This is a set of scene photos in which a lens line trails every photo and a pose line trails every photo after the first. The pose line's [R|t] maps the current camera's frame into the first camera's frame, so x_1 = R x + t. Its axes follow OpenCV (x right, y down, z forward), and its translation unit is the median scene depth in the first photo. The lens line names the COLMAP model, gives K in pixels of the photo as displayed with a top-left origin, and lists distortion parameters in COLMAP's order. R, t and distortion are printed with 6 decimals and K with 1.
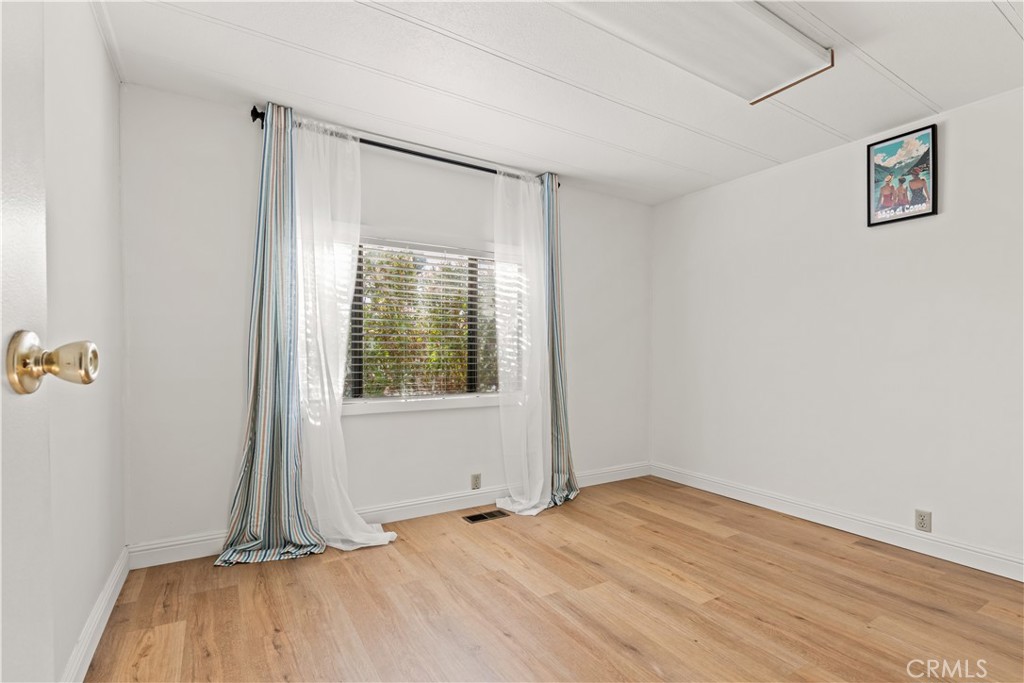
lens RADIAL K [[486.3, 0, 517.5], [0, 486.3, 336.2], [0, 0, 1]] dist [-0.008987, -0.001699]
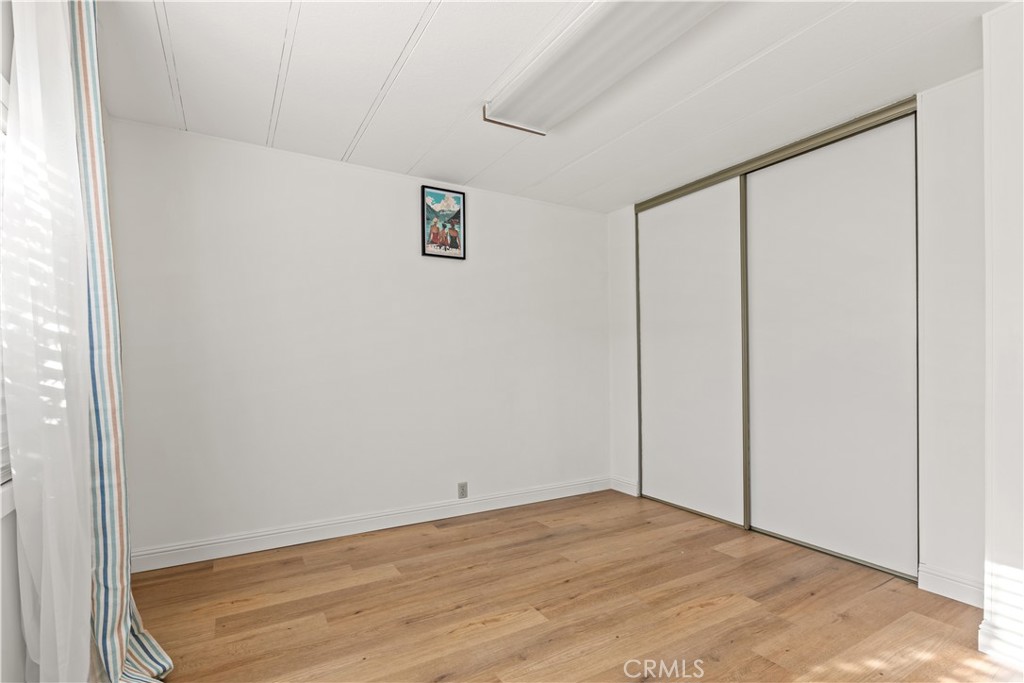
lens RADIAL K [[486.3, 0, 506.4], [0, 486.3, 349.7], [0, 0, 1]] dist [-0.008987, -0.001699]
pose [[0.030085, 0.018444, 0.999377, -0.463365], [-0.022914, 0.999580, -0.017758, 0.018898], [-0.999285, -0.022366, 0.030495, 0.804370]]
